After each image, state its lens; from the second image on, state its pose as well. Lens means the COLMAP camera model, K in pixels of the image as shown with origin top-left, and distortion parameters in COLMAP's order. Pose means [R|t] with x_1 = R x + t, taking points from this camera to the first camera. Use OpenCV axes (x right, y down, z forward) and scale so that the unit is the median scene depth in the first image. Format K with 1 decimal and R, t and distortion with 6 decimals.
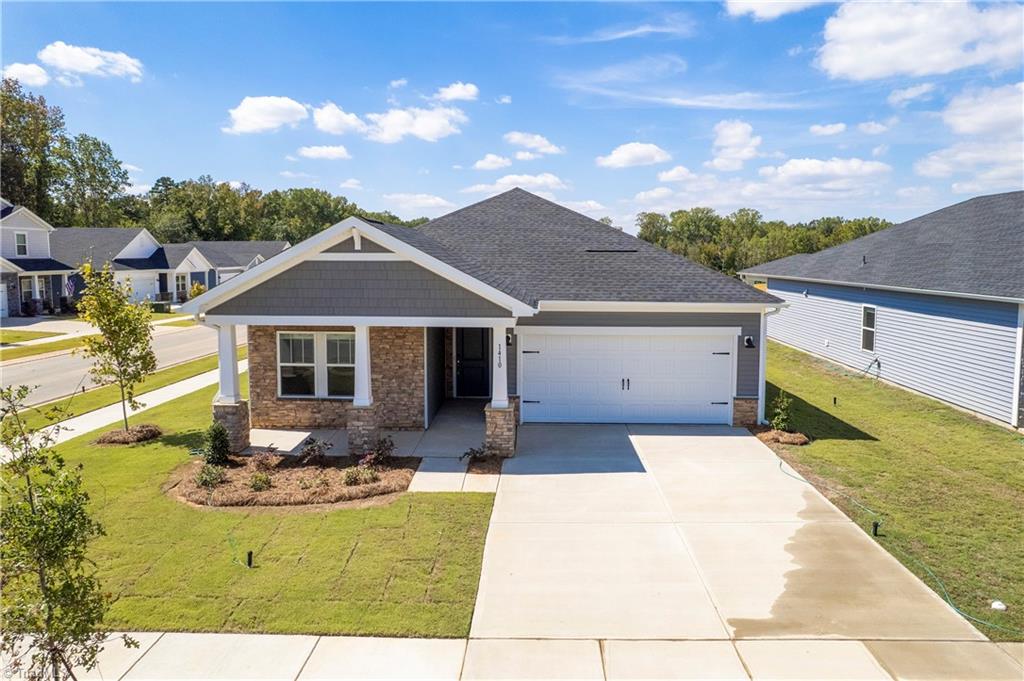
lens RADIAL K [[660.0, 0, 506.8], [0, 660.0, 309.2], [0, 0, 1]] dist [-0.051788, 0.030198]
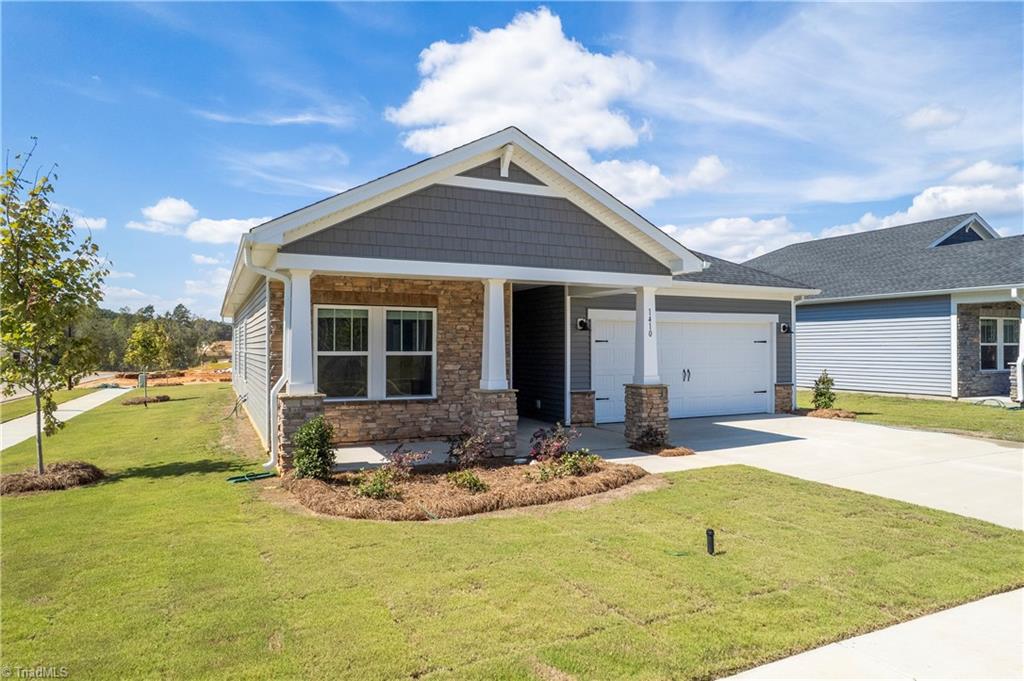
lens RADIAL K [[653.2, 0, 513.2], [0, 653.2, 348.1], [0, 0, 1]] dist [-0.074590, 0.065866]
pose [[0.884600, -0.001243, 0.466349, -0.496431], [0.038786, 0.996728, -0.070914, 0.139202], [-0.464735, 0.080818, 0.881754, 0.312786]]
